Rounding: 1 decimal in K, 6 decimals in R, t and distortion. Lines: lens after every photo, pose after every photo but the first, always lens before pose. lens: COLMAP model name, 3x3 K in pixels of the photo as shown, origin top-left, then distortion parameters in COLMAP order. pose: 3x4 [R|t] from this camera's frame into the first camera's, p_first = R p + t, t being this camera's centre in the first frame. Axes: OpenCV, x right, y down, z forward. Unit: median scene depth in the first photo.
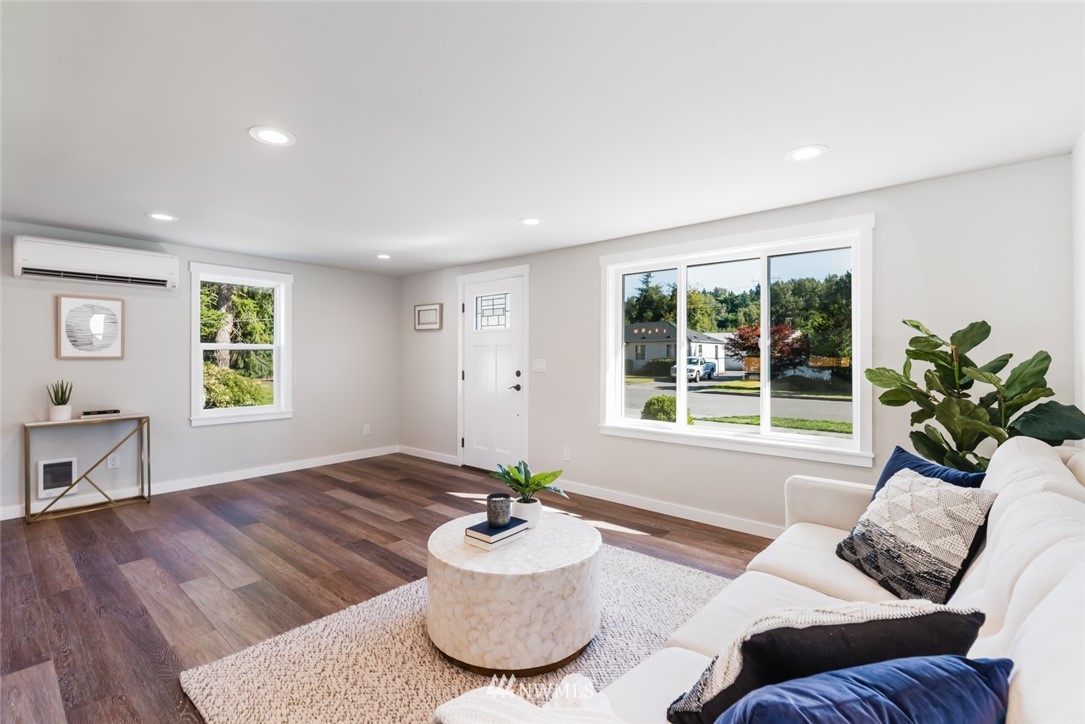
lens RADIAL K [[480.6, 0, 543.7], [0, 480.6, 365.8], [0, 0, 1]] dist [0.018238, -0.005880]
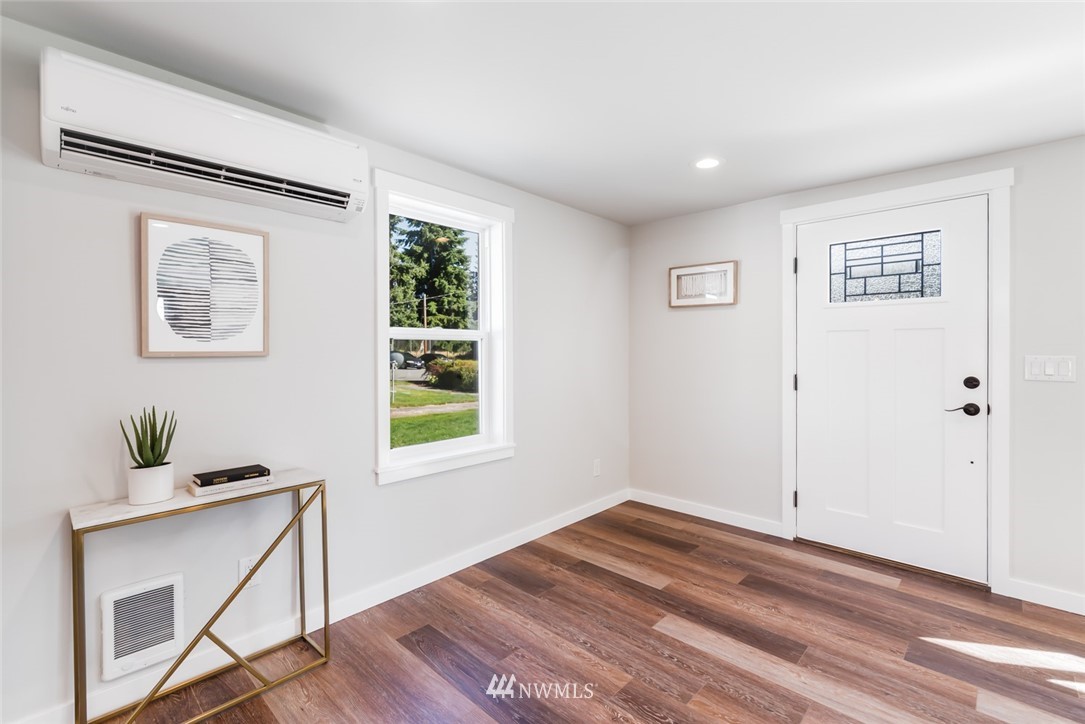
lens RADIAL K [[468.7, 0, 542.5], [0, 468.7, 362.0], [0, 0, 1]] dist [-0.000359, -0.000622]
pose [[0.999300, -0.001173, -0.037387, -0.561071], [0.001482, 0.999965, 0.008220, -0.012133], [0.037376, -0.008270, 0.999267, 0.533560]]
